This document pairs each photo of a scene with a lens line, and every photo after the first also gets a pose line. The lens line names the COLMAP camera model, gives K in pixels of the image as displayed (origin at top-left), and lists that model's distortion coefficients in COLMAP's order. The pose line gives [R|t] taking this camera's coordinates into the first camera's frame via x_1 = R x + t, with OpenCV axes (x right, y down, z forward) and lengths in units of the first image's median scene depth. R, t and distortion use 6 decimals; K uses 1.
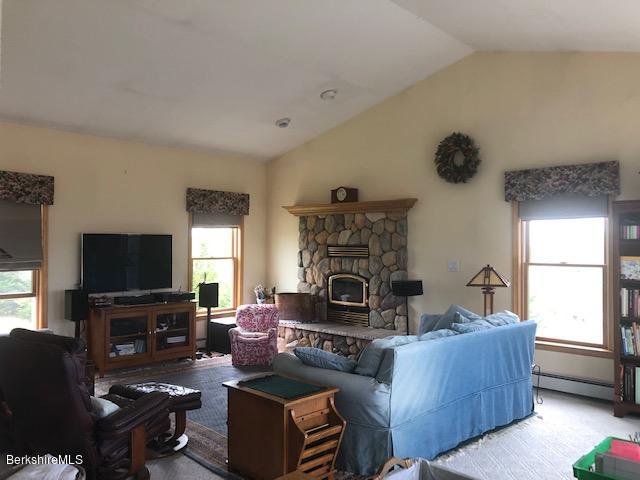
lens RADIAL K [[531.4, 0, 305.9], [0, 531.4, 242.7], [0, 0, 1]] dist [0.028004, -0.033478]
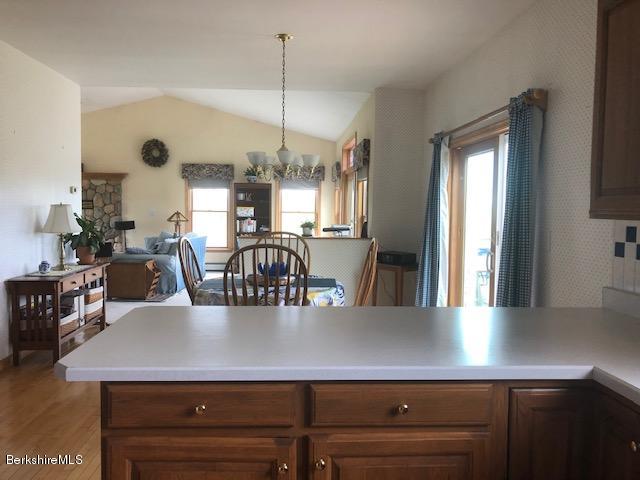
lens RADIAL K [[531.4, 0, 318.0], [0, 531.4, 240.9], [0, 0, 1]] dist [0.028004, -0.033478]
pose [[0.689952, -0.041270, 0.722678, -0.697772], [-0.013552, 0.997462, 0.069901, 0.006449], [-0.723728, -0.058022, 0.687642, -0.709549]]
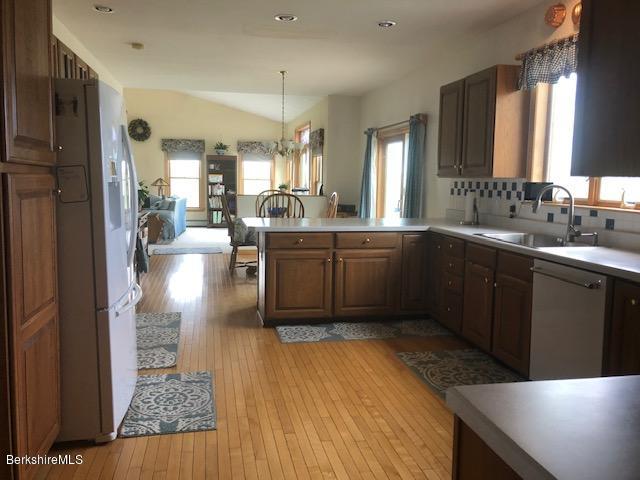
lens RADIAL K [[531.4, 0, 319.7], [0, 531.4, 238.6], [0, 0, 1]] dist [0.028004, -0.033478]
pose [[0.573407, -0.086016, 0.814742, -1.204572], [-0.019364, 0.992772, 0.118440, 0.014642], [-0.819042, -0.083691, 0.567597, -0.972593]]
